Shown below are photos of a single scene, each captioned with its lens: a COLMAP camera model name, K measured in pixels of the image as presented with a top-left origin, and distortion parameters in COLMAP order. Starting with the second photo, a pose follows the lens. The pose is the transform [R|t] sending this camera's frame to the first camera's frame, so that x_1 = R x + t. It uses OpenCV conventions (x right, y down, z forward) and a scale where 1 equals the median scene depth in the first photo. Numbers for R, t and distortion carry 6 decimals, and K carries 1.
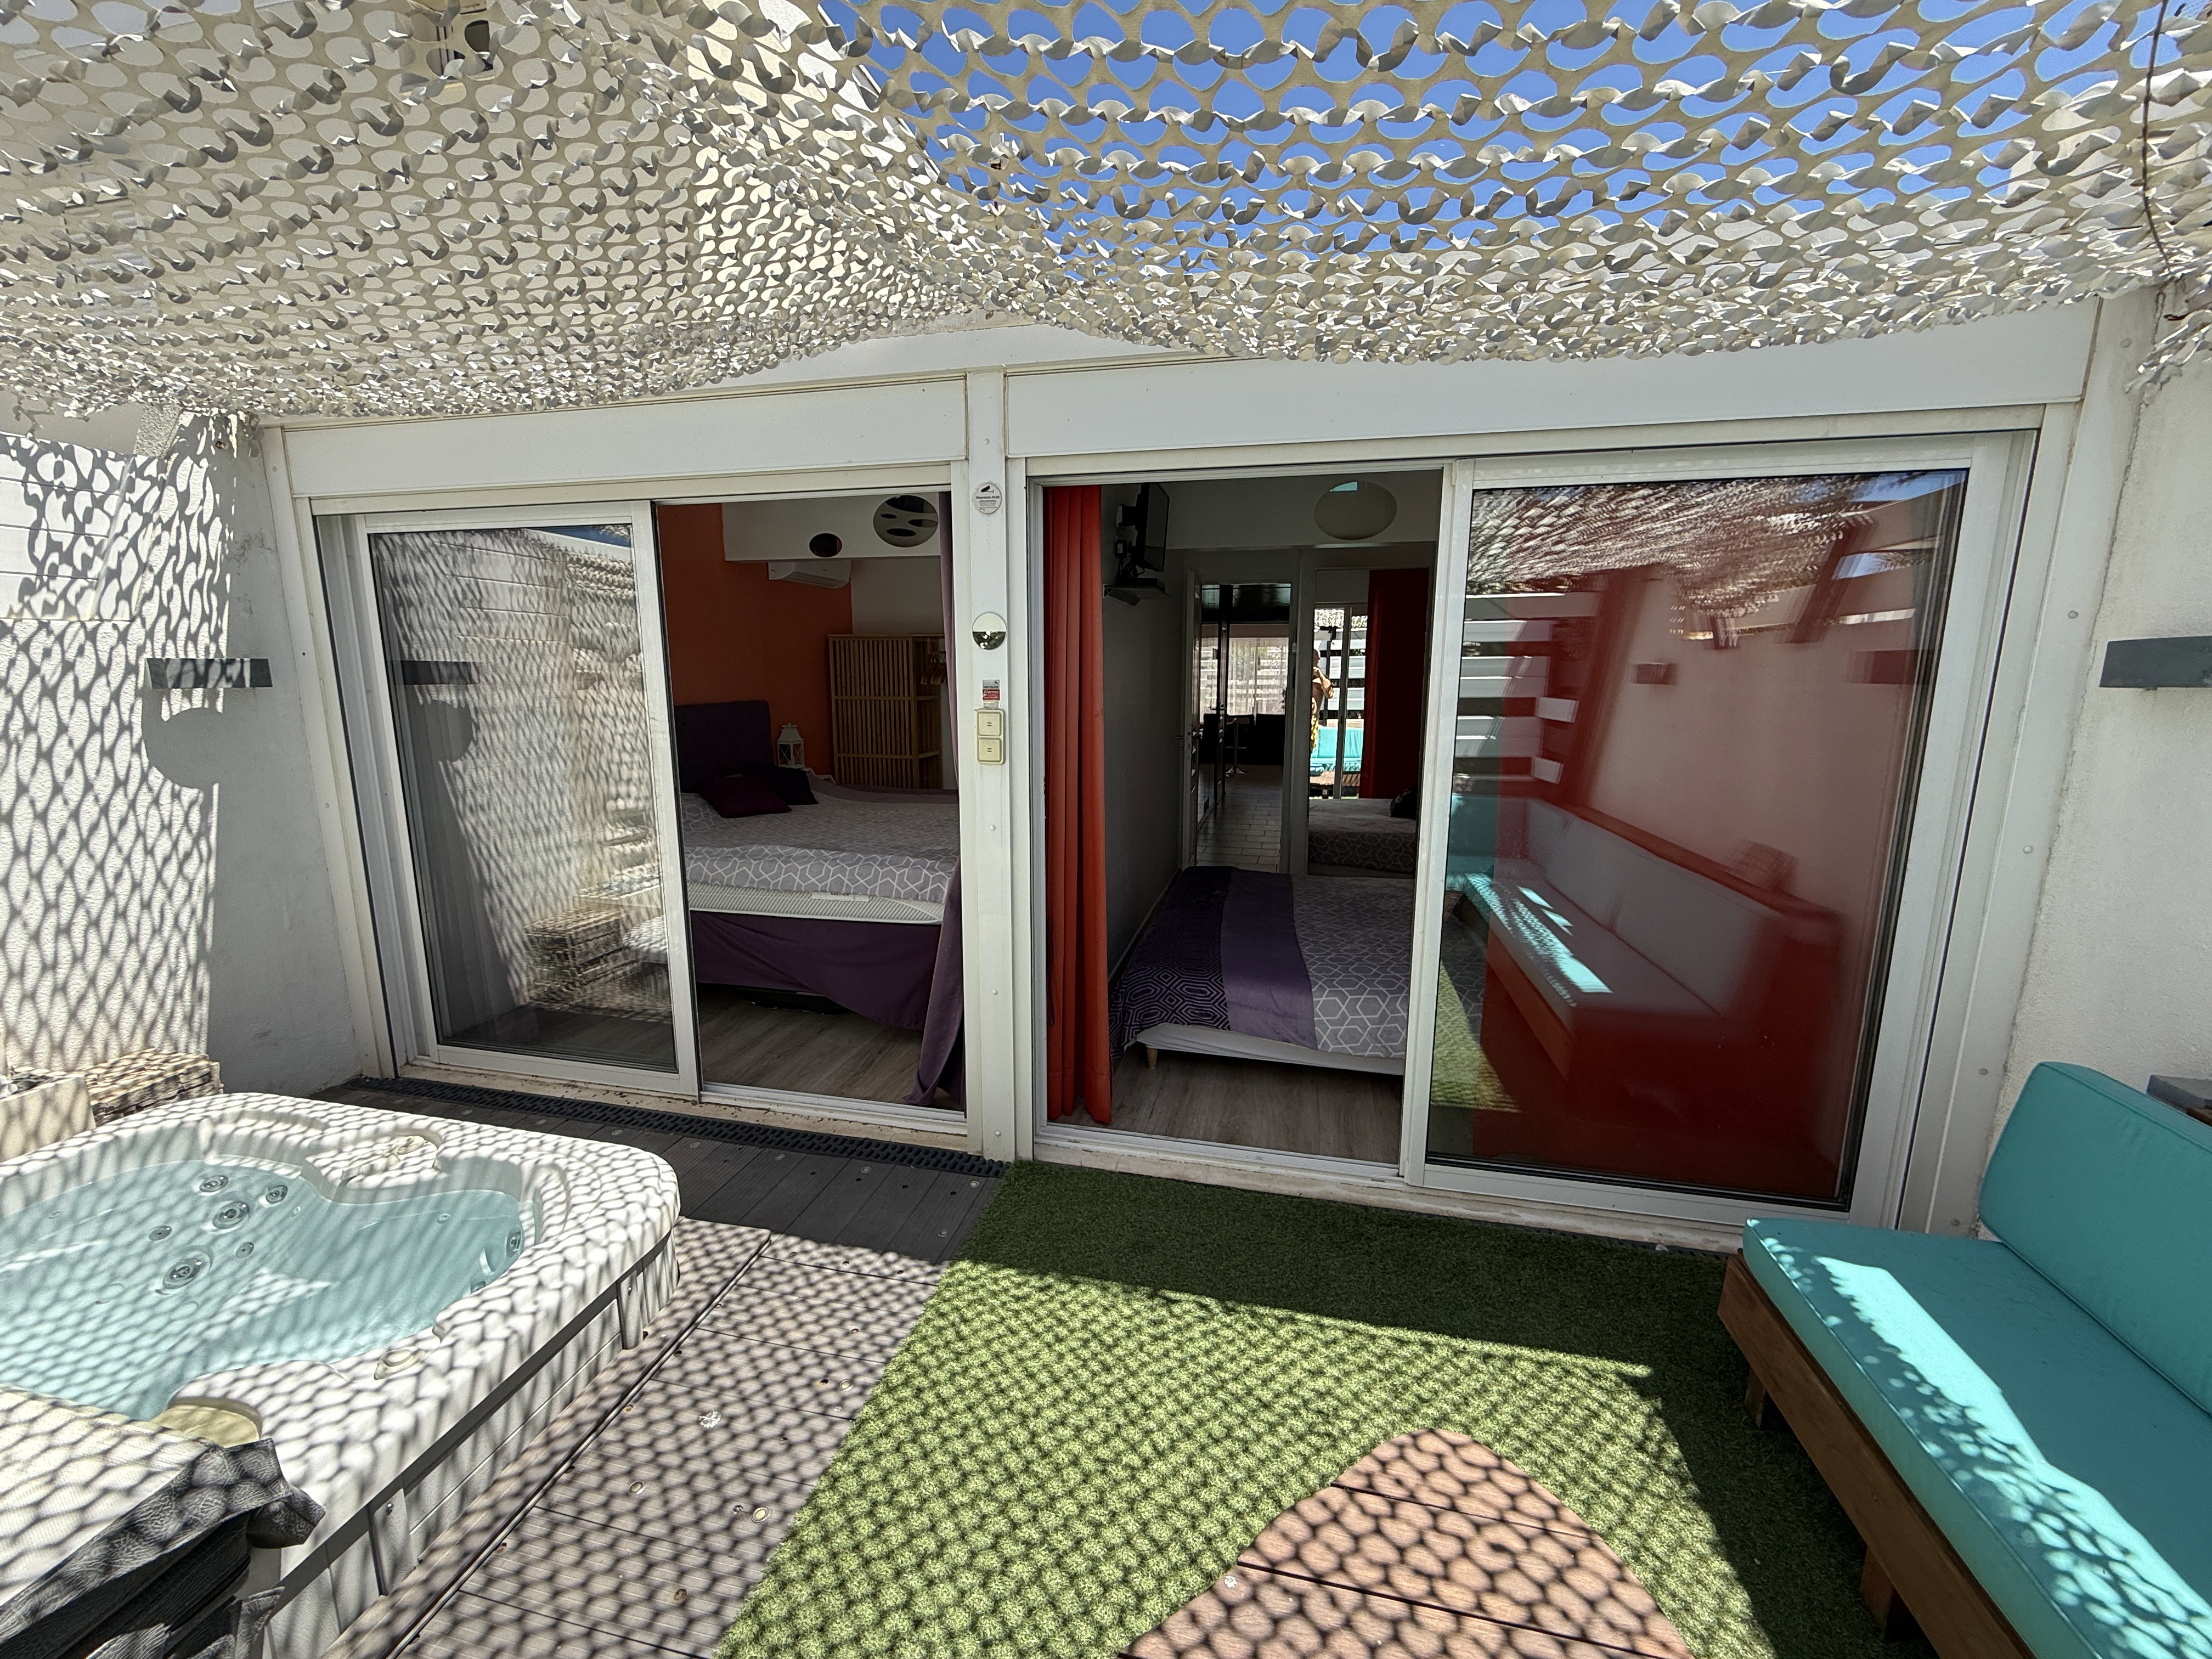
lens RADIAL K [[882.5, 0, 1089.6], [0, 882.5, 829.3], [0, 0, 1]] dist [0.002028, 0.000920]
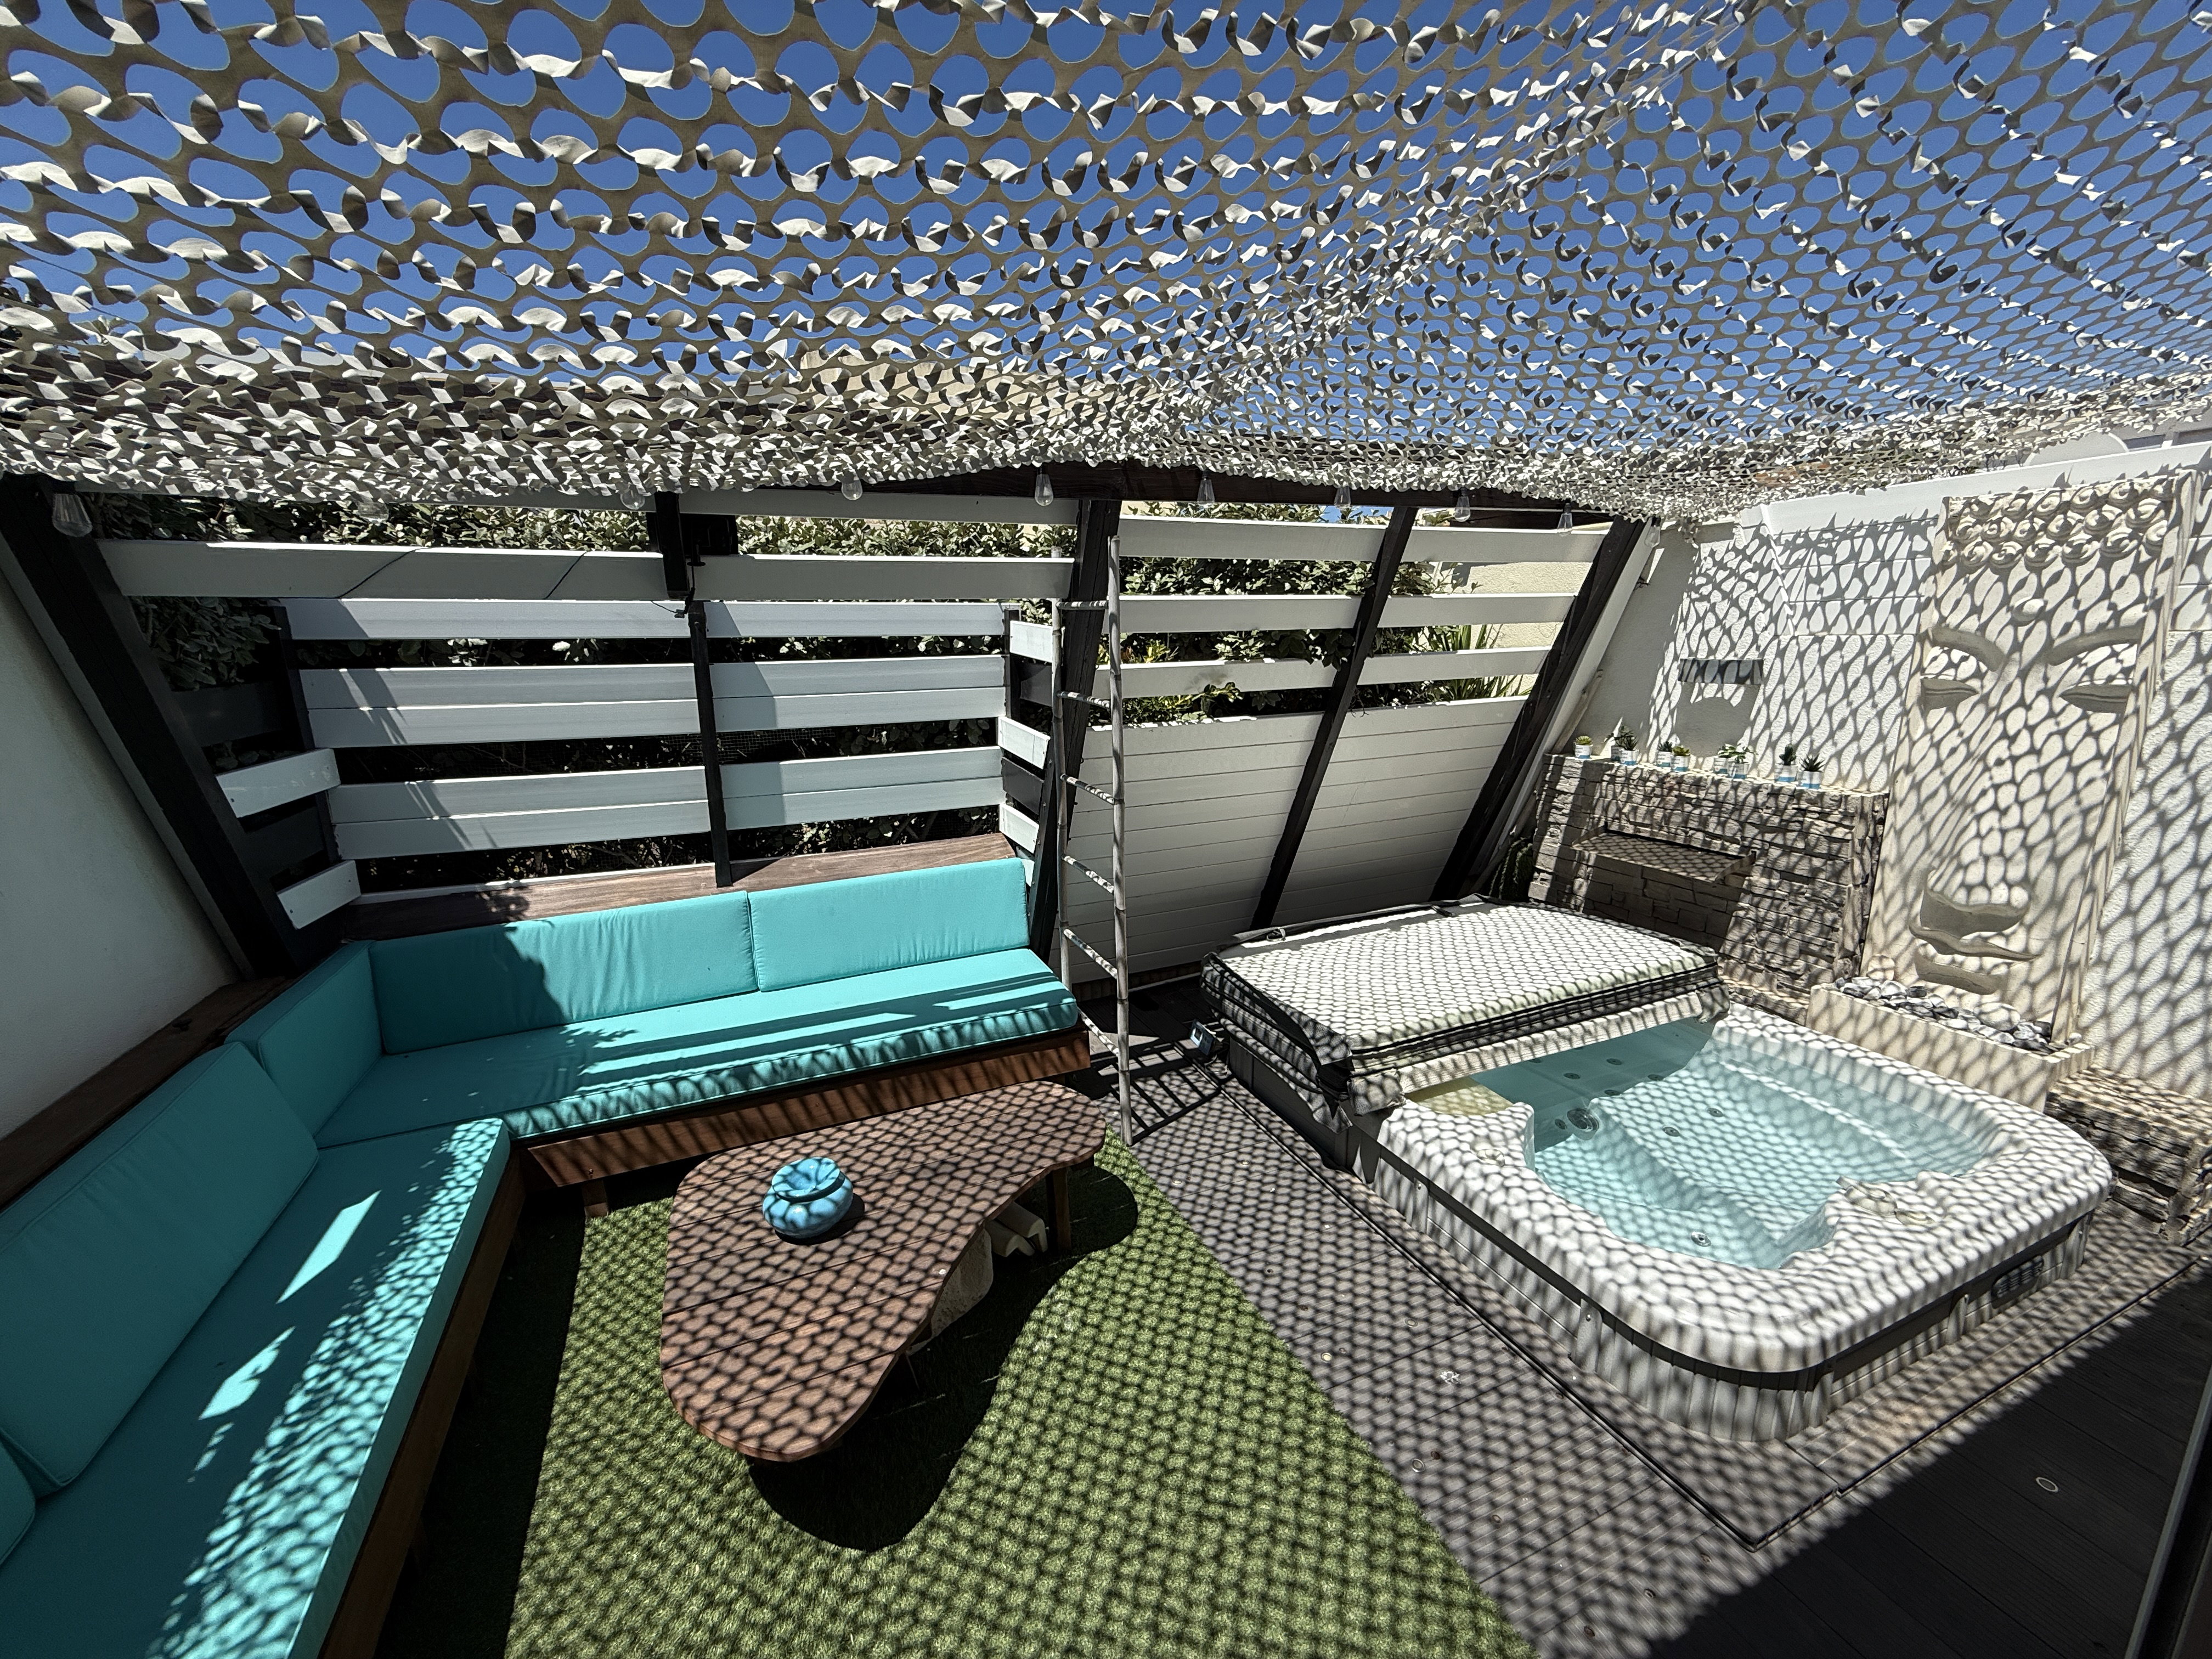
lens RADIAL K [[882.5, 0, 1100.2], [0, 882.5, 828.7], [0, 0, 1]] dist [0.002028, 0.000920]
pose [[-0.799599, 0.142363, -0.583416, 0.503033], [-0.093663, 0.930042, 0.355315, -0.349406], [0.593185, 0.338754, -0.730327, 1.373698]]
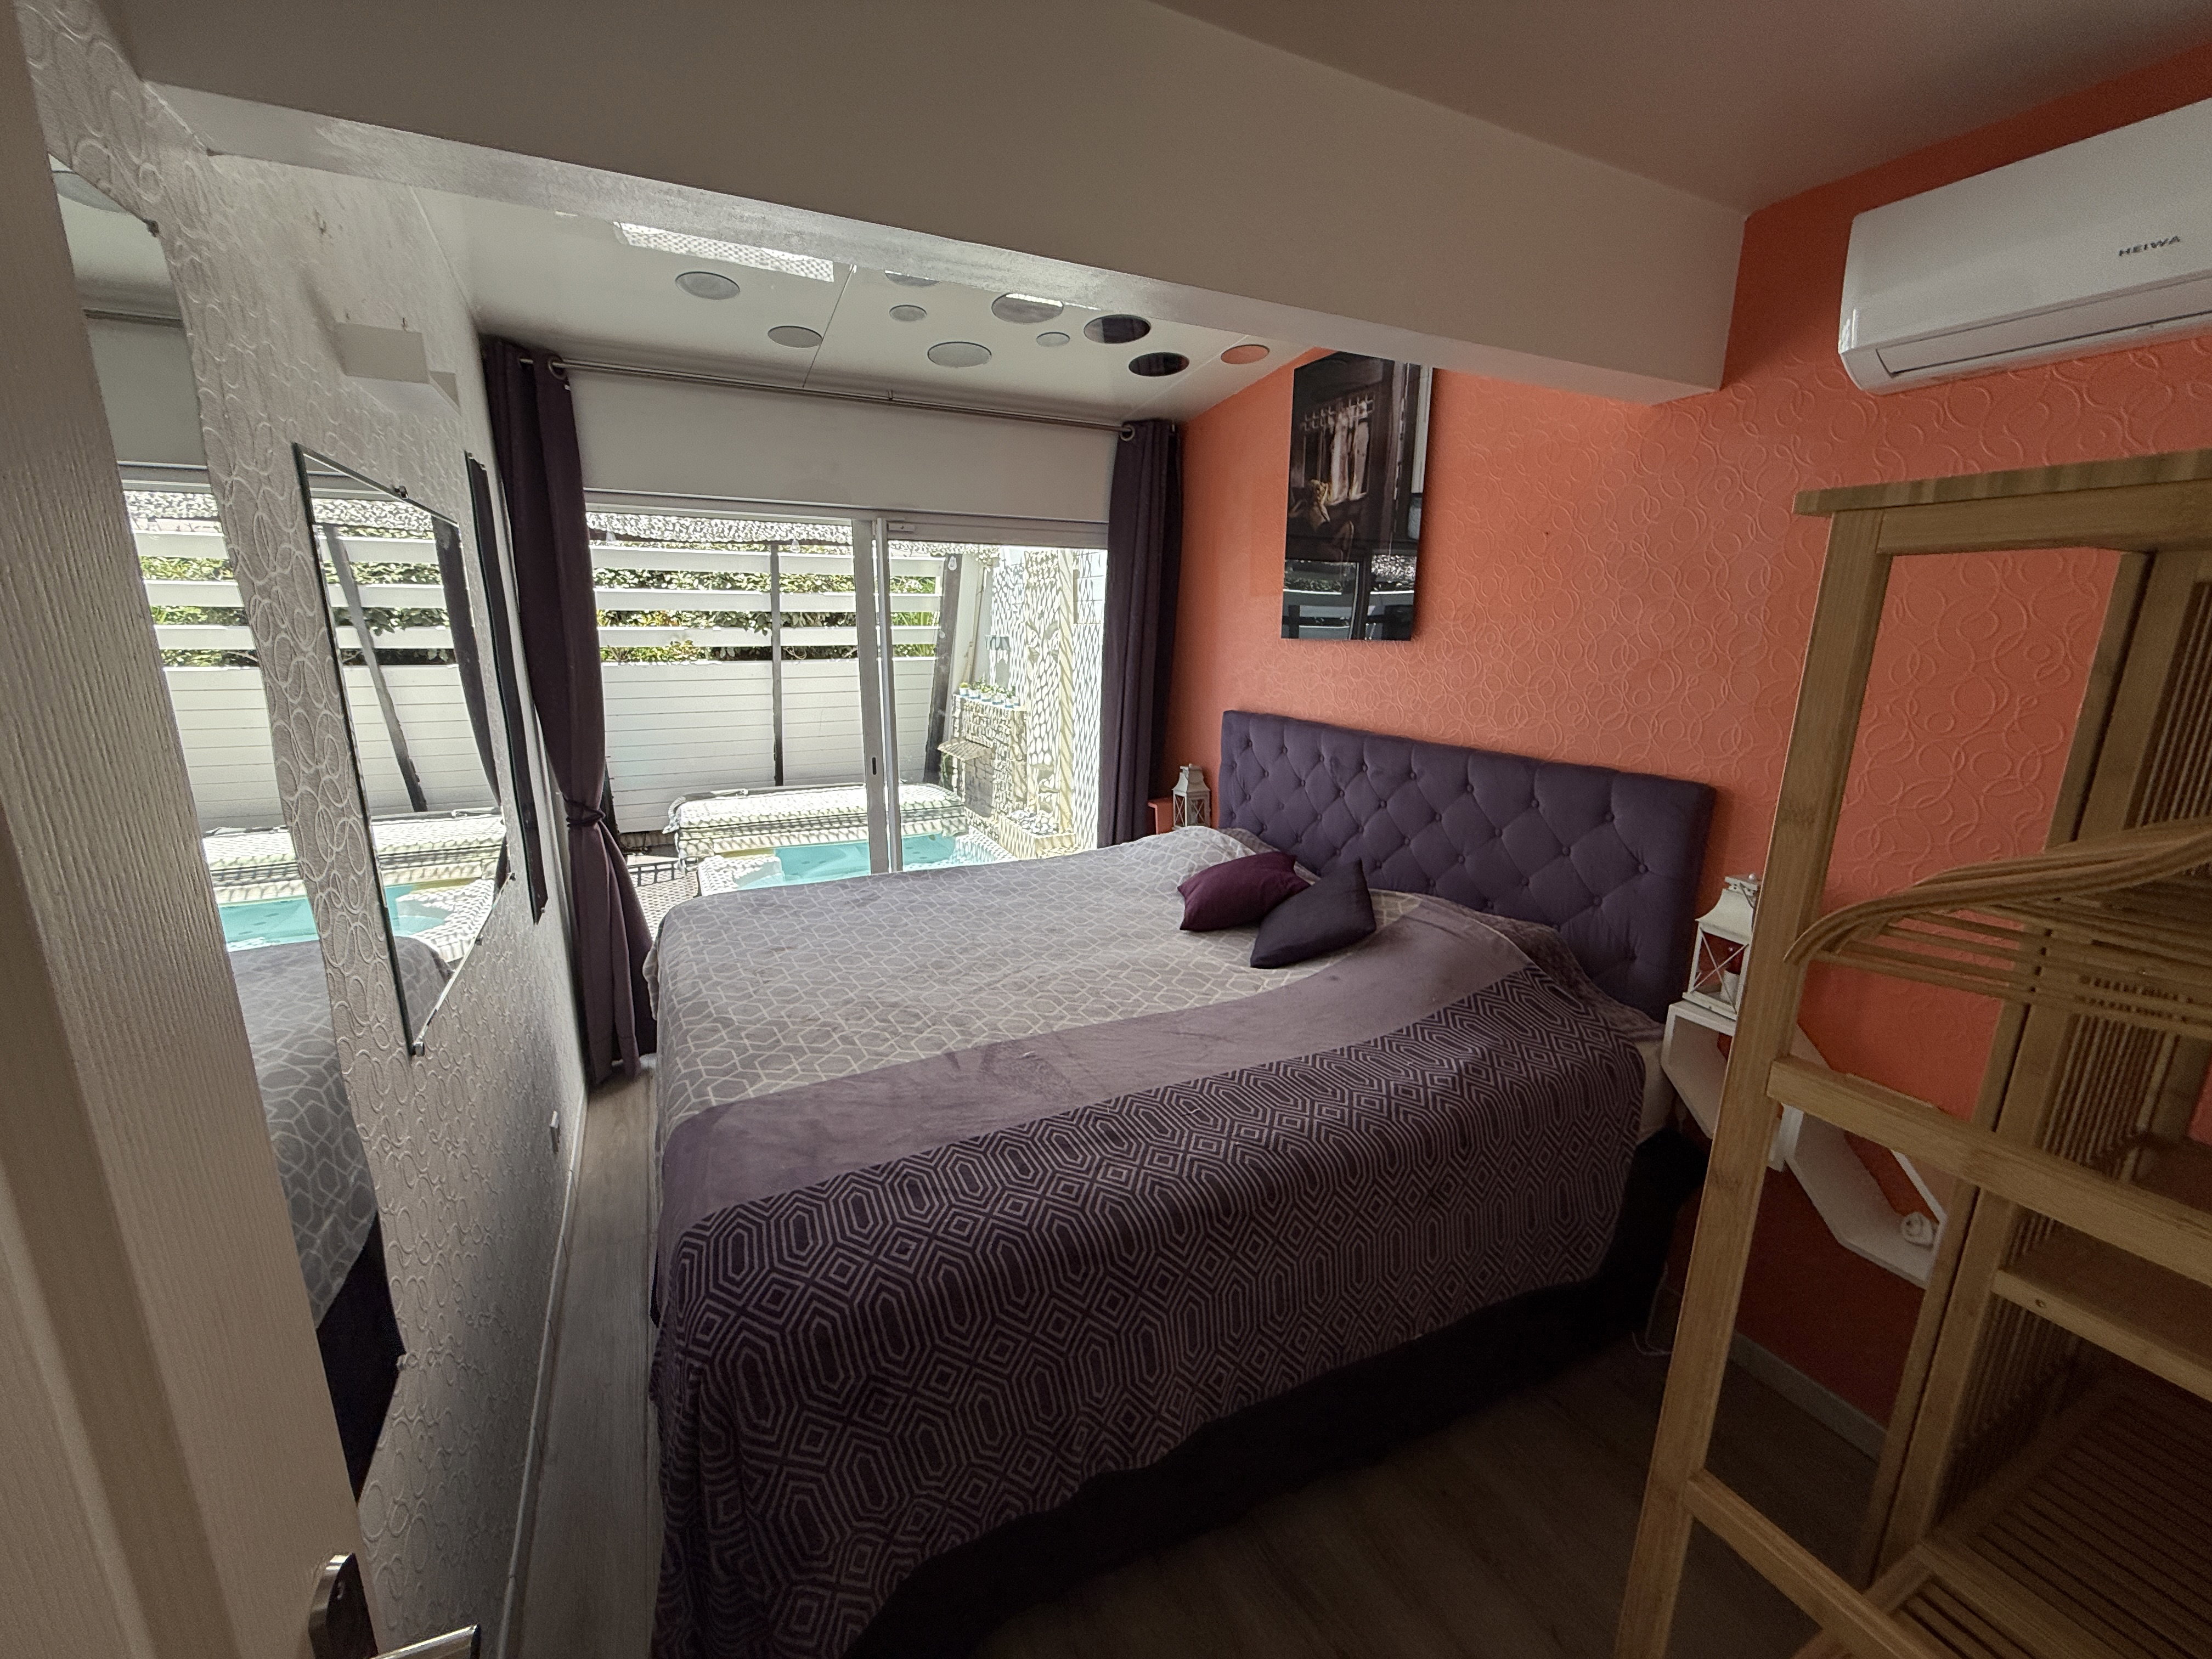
lens RADIAL K [[882.5, 0, 1103.1], [0, 882.5, 829.3], [0, 0, 1]] dist [0.002028, 0.000920]
pose [[-0.774406, 0.141329, -0.616702, 0.174793], [-0.117828, 0.925464, 0.360047, -0.641035], [0.621620, 0.351488, -0.700032, 3.071560]]
